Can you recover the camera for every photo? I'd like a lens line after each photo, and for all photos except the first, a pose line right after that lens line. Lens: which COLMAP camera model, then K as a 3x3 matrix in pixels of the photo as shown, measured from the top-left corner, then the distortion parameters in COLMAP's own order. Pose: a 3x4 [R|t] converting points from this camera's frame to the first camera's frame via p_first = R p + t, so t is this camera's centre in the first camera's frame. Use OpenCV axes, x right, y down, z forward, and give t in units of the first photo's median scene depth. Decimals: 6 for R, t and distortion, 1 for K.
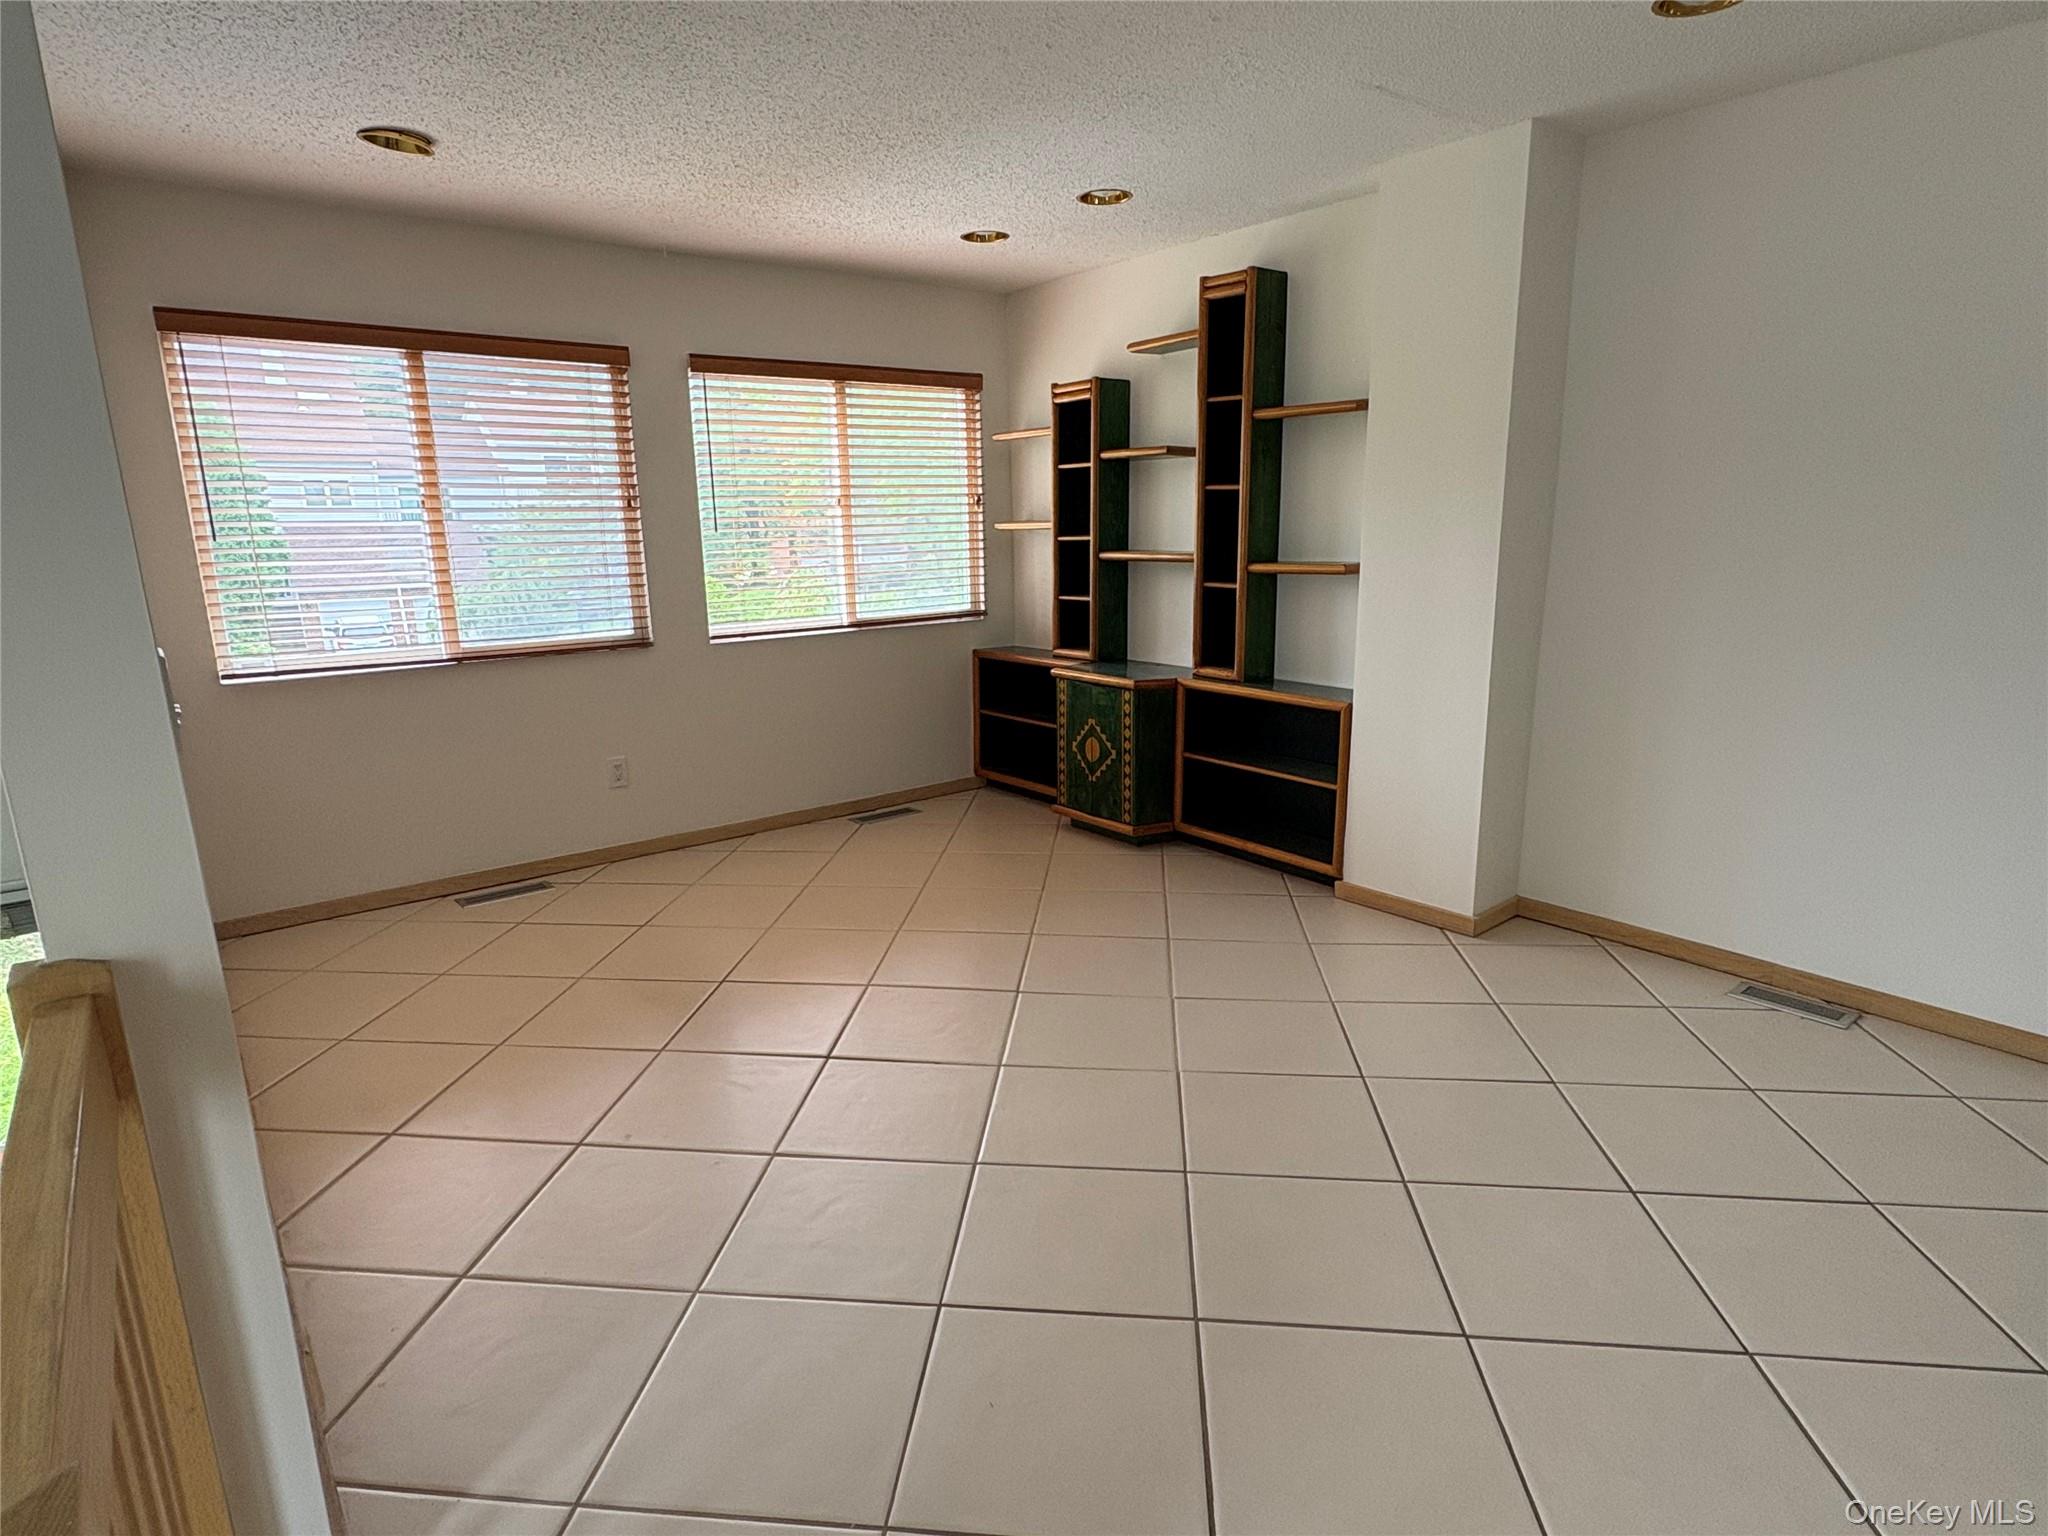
lens RADIAL K [[1126.5, 0, 1024.0], [0, 1126.5, 768.0], [0, 0, 1]] dist [0.001433, -0.000060]
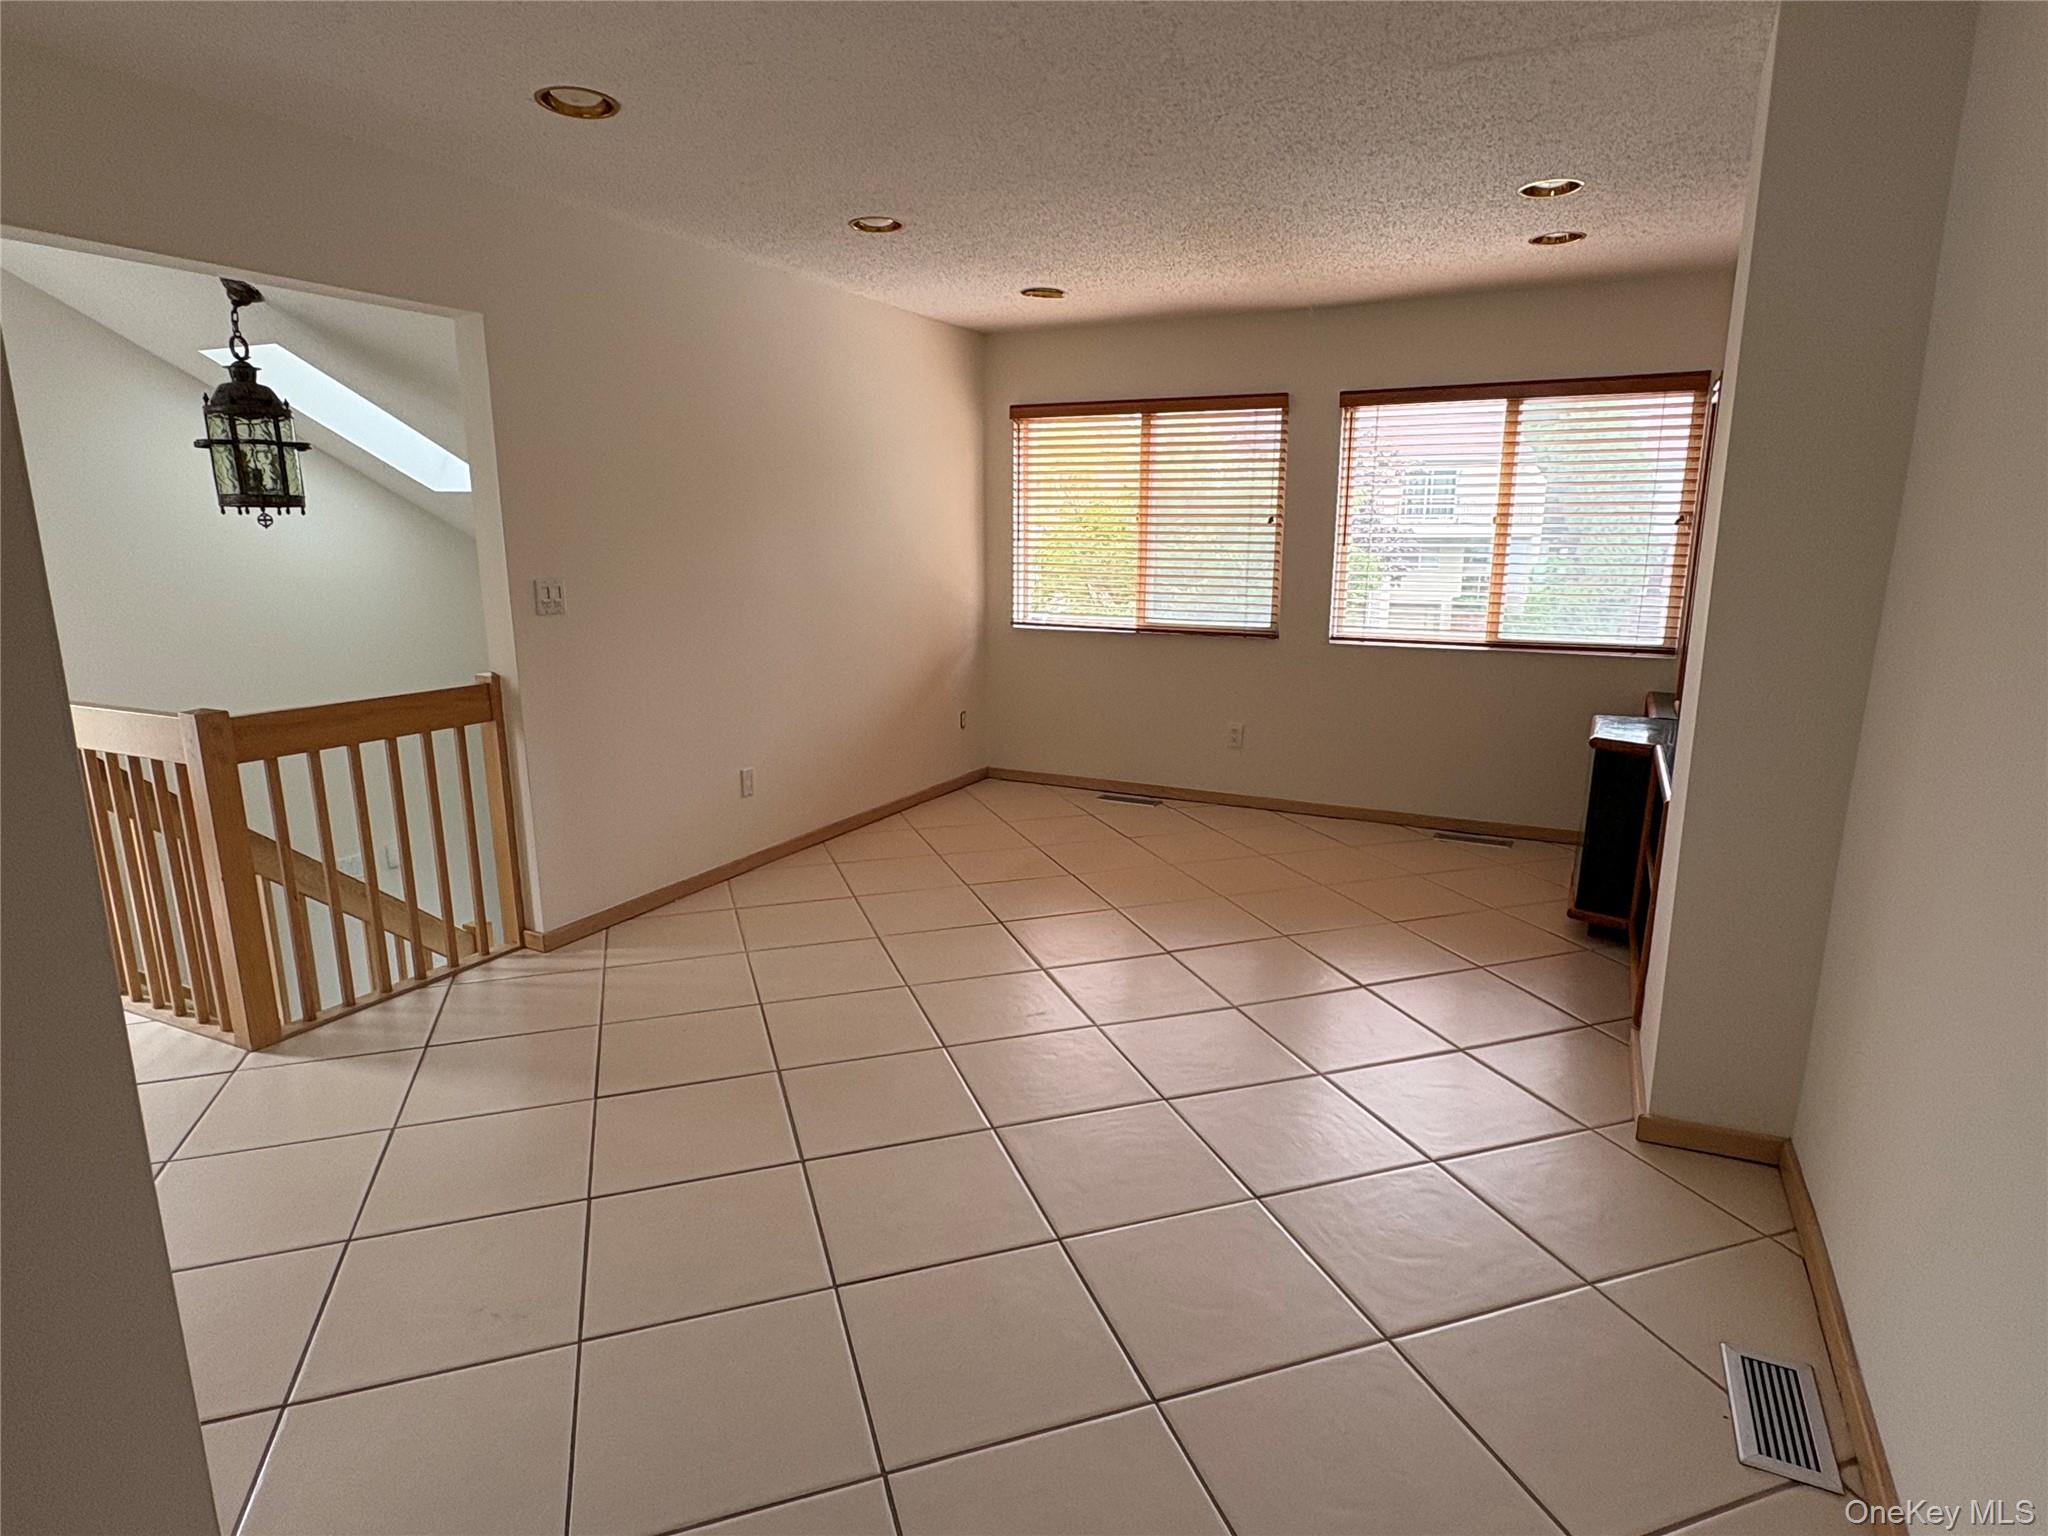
lens RADIAL K [[1126.5, 0, 1024.0], [0, 1126.5, 768.0], [0, 0, 1]] dist [0.001433, -0.000060]
pose [[0.412189, 0.203869, -0.887996, 0.661071], [-0.210918, 0.969520, 0.124681, -0.067248], [0.886348, 0.135903, 0.442625, 0.246532]]
